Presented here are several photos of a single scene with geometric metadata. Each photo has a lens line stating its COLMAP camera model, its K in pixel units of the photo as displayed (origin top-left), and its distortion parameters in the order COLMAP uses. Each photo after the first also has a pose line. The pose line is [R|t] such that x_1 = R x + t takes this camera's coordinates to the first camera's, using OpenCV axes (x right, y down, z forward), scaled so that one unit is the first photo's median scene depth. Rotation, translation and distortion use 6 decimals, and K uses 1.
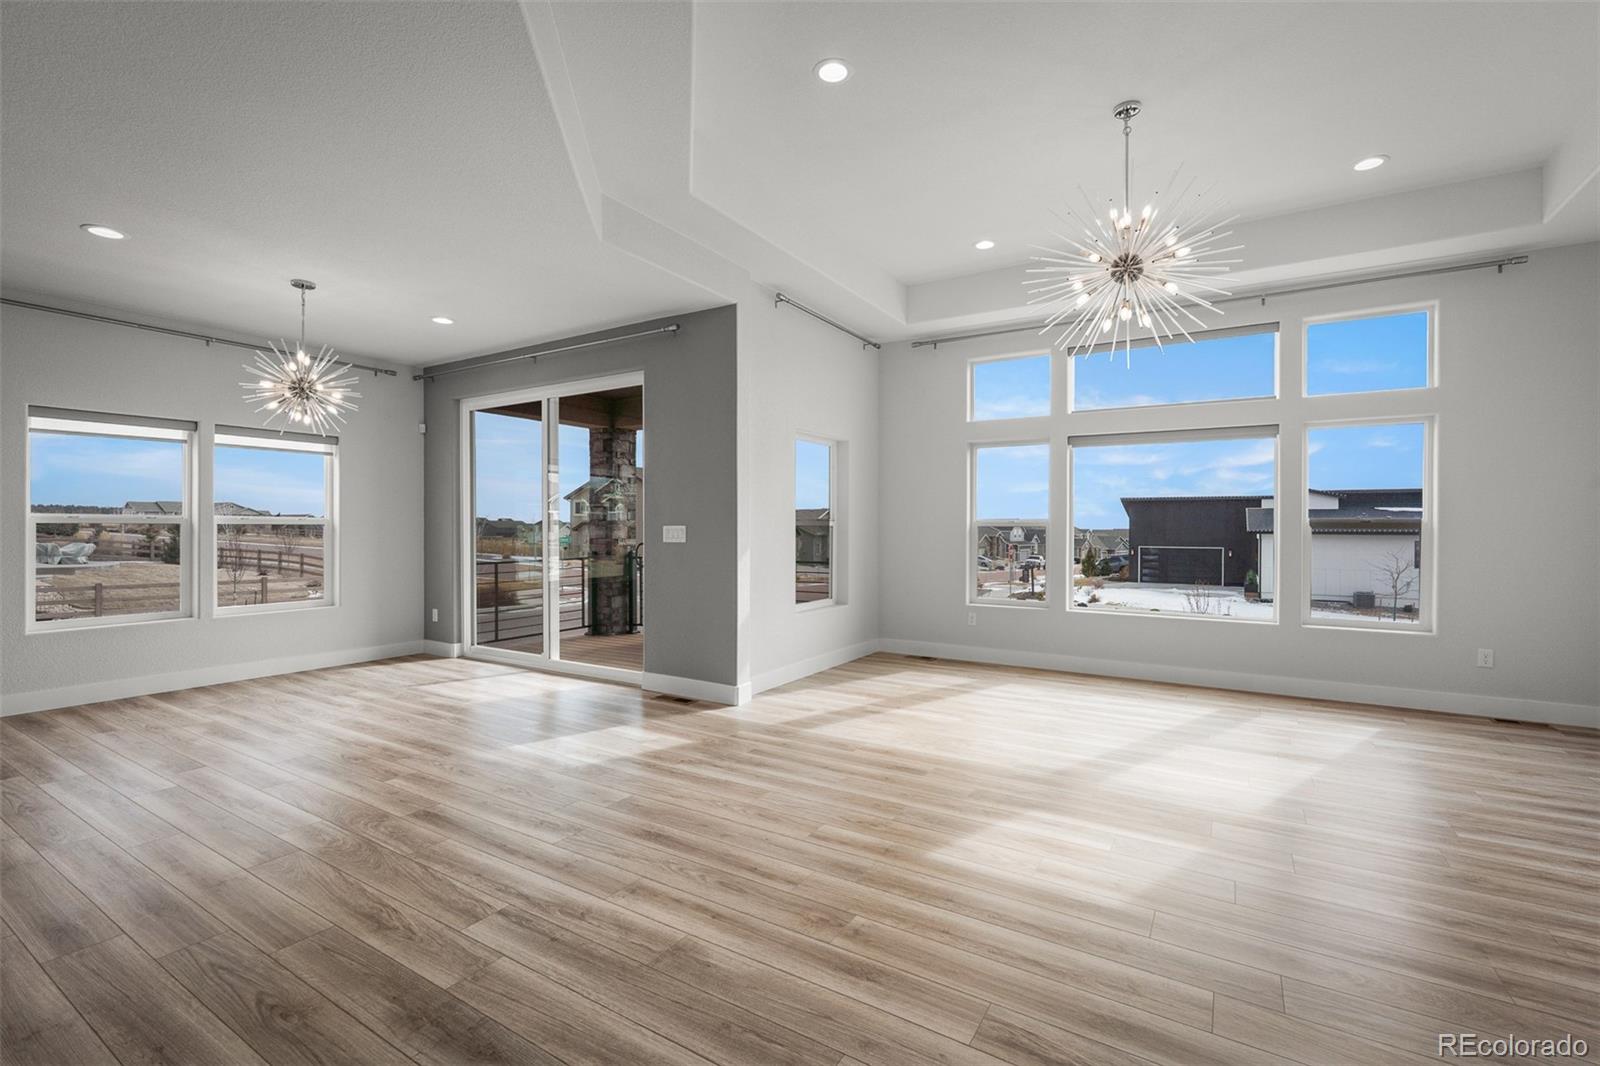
lens RADIAL K [[702.5, 0, 795.8], [0, 702.5, 526.4], [0, 0, 1]] dist [-0.003633, -0.000335]
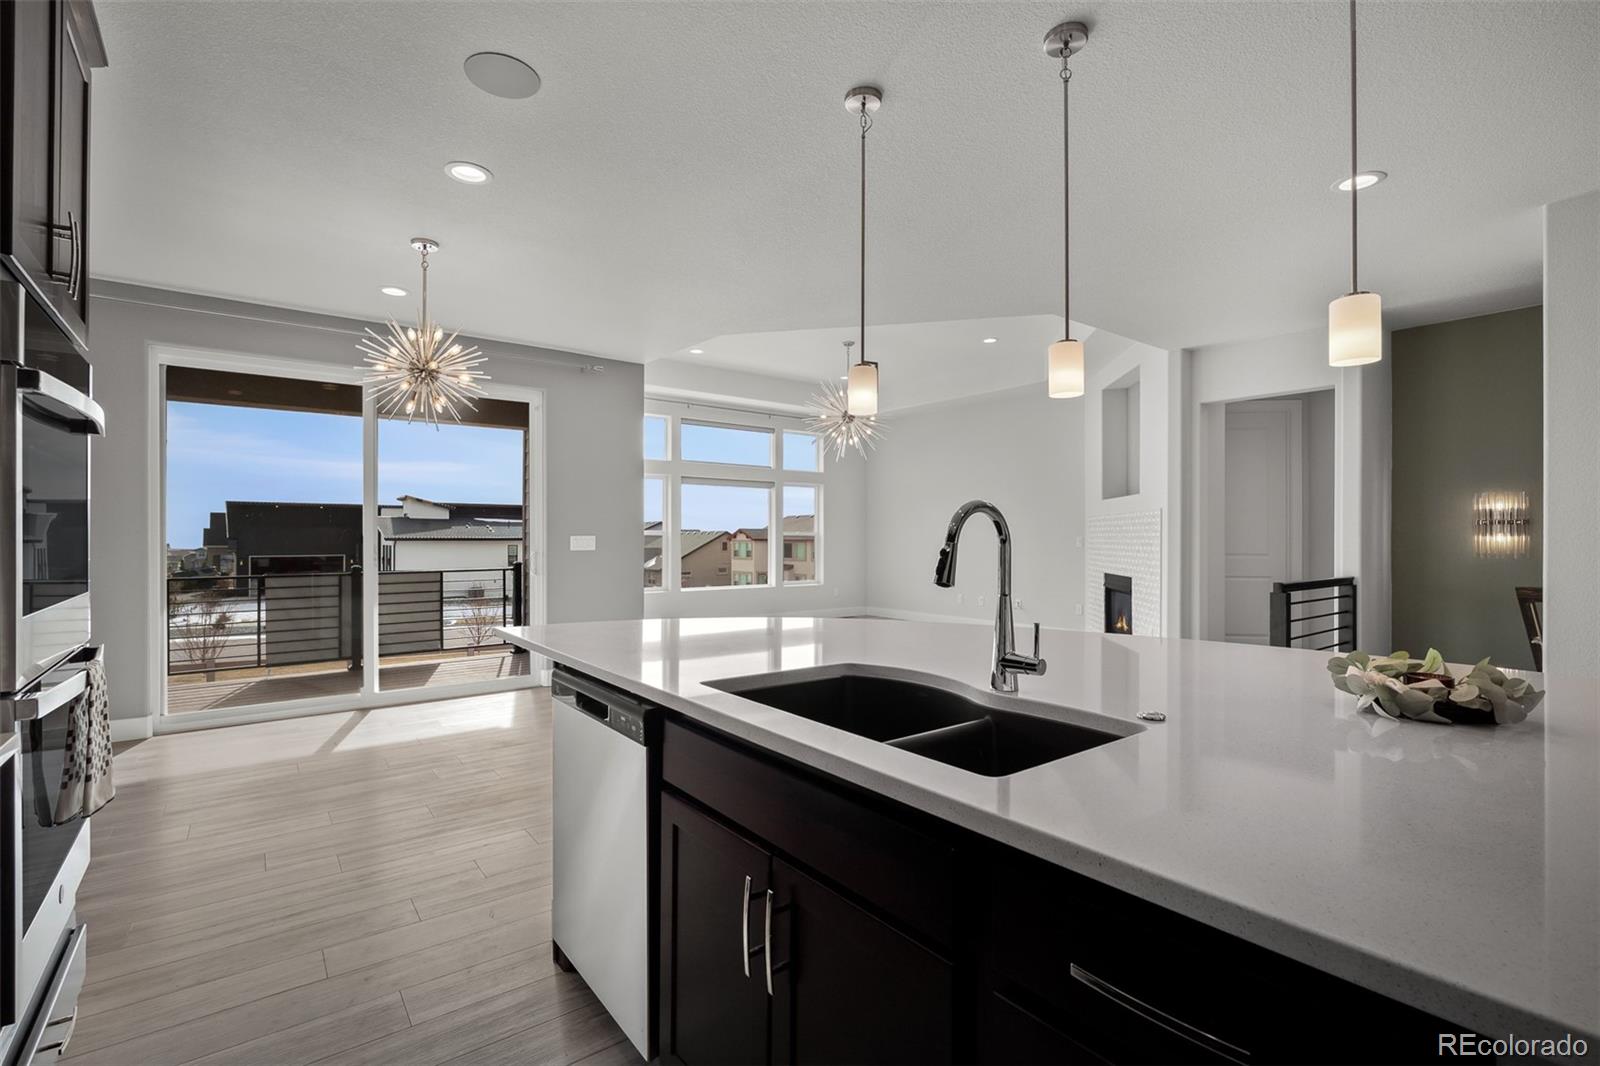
lens RADIAL K [[719.4, 0, 792.9], [0, 719.4, 532.1], [0, 0, 1]] dist [-0.002035, 0.000335]
pose [[0.351315, 0.002633, 0.936254, -1.761261], [-0.001309, 0.999996, -0.002321, -0.007397], [-0.936257, -0.000410, 0.351317, 0.406992]]
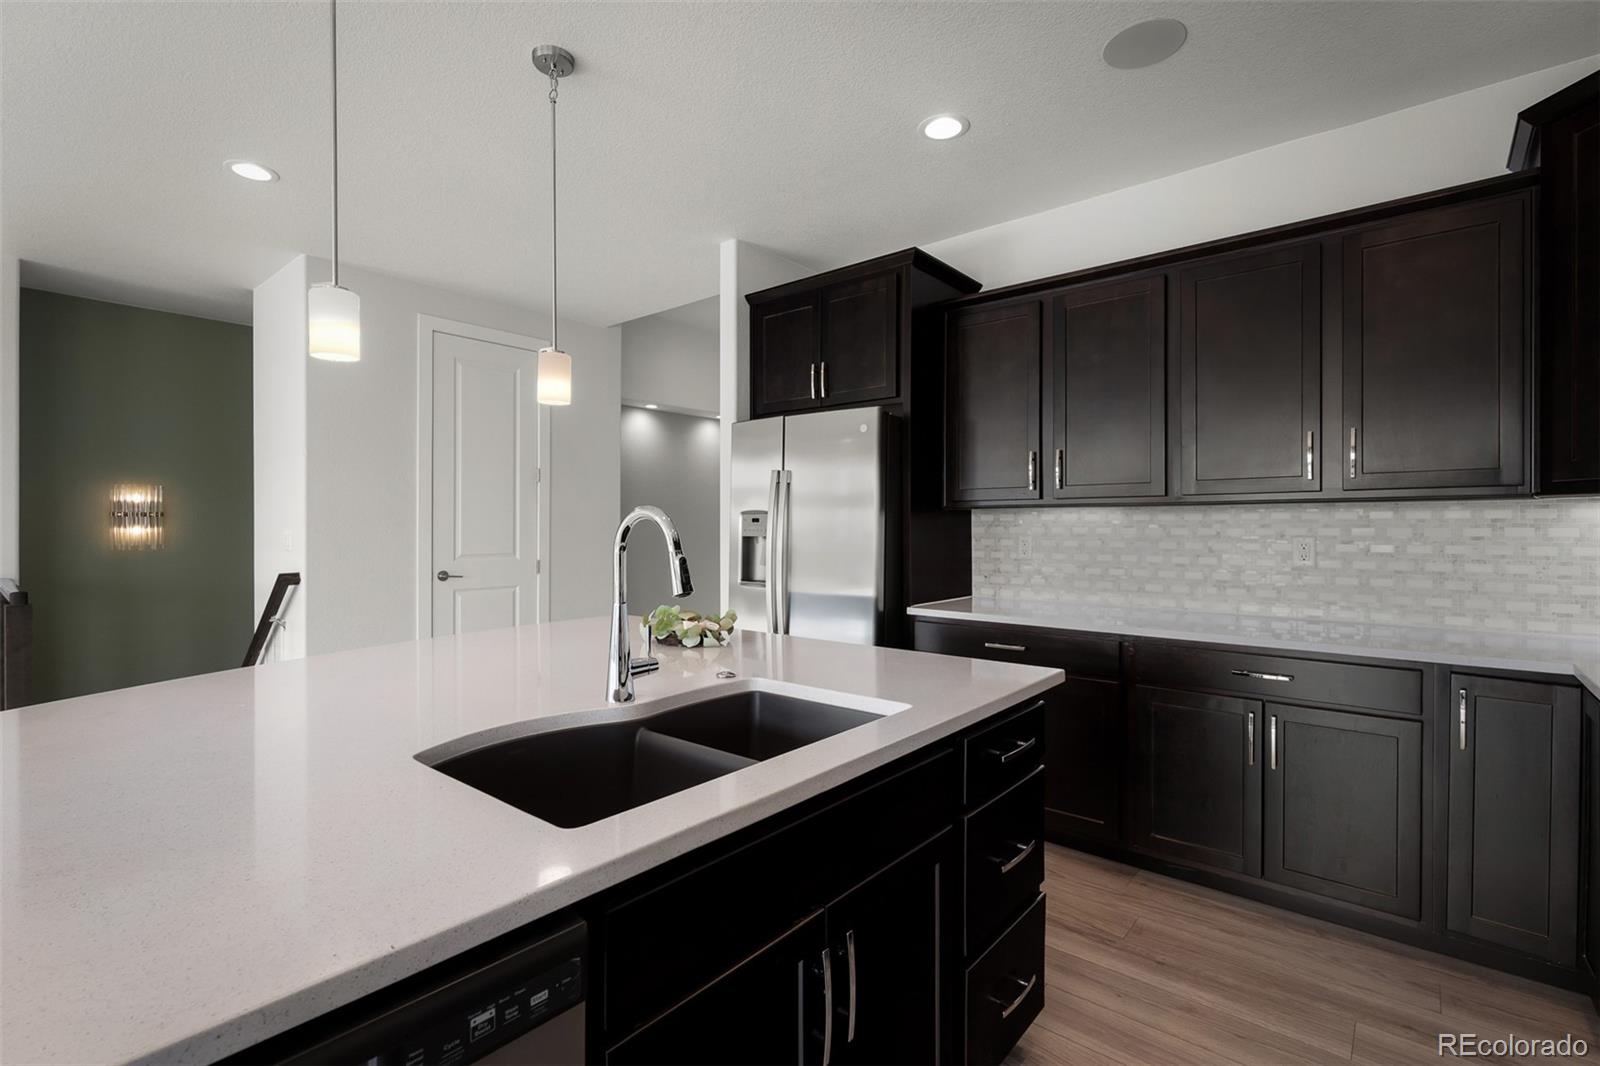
lens RADIAL K [[730.5, 0, 800.0], [0, 730.5, 533.0], [0, 0, 1]] dist [-0.000972, -0.000289]
pose [[-0.989754, -0.006236, 0.142650, -1.462225], [-0.004677, 0.999926, 0.011263, -0.017483], [-0.142709, 0.010481, -0.989709, 0.857979]]
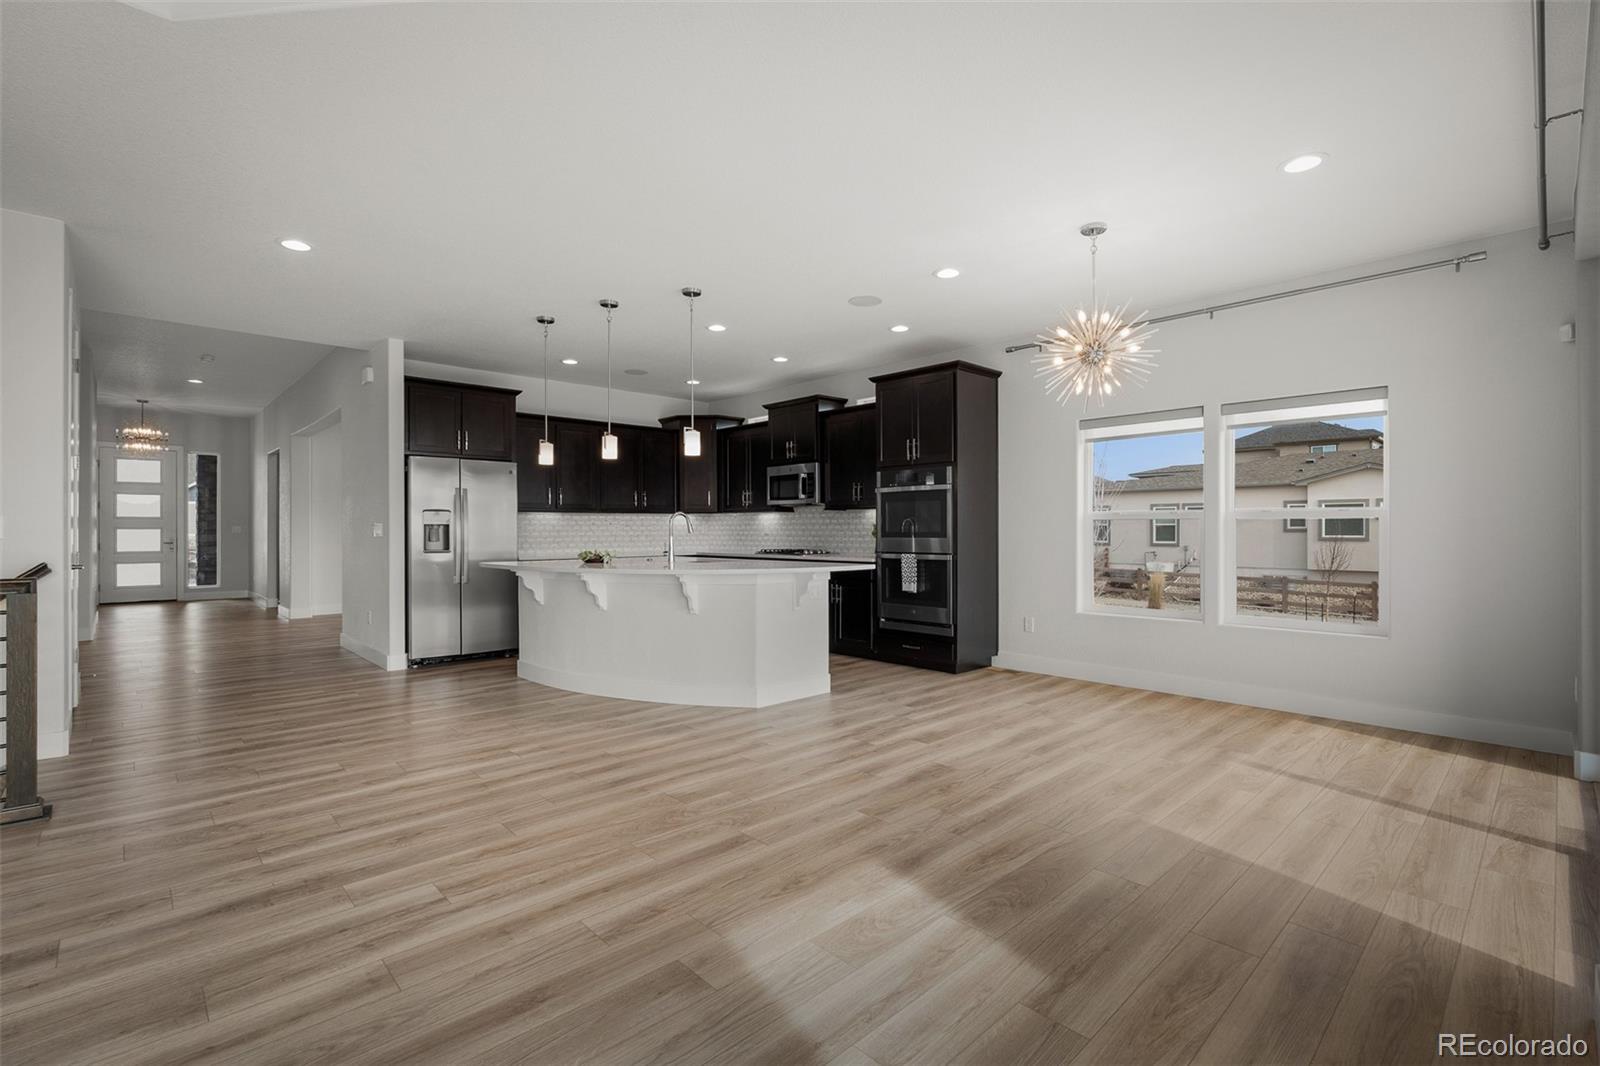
lens RADIAL K [[719.4, 0, 792.9], [0, 719.4, 532.1], [0, 0, 1]] dist [-0.002035, 0.000335]
pose [[-0.254655, -0.000242, -0.967032, 0.286706], [0.001124, 0.999999, -0.000547, 0.021428], [0.967031, -0.001226, -0.254655, 1.148819]]
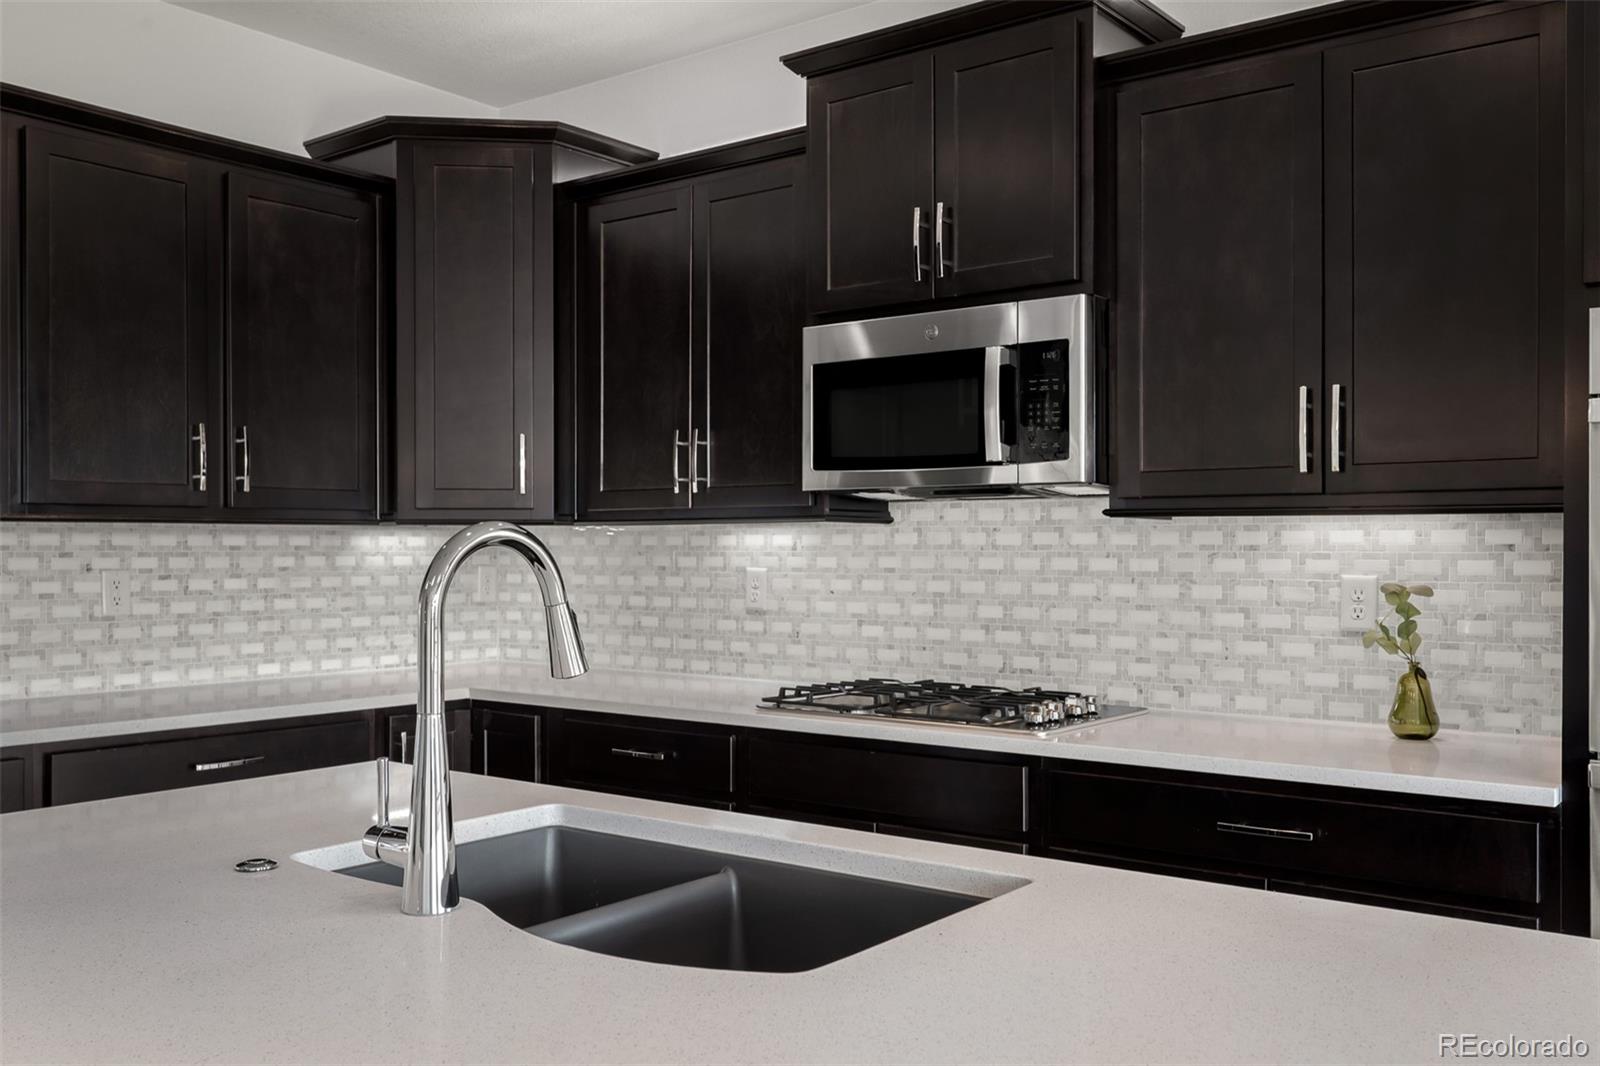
lens RADIAL K [[1403.4, 0, 795.4], [0, 1403.4, 560.5], [0, 0, 1]] dist [-0.005160, -0.002699]
pose [[-0.091856, 0.002581, -0.995769, -0.876650], [-0.001702, 0.999995, 0.002749, -0.018280], [0.995771, 0.001948, -0.091851, 0.579675]]
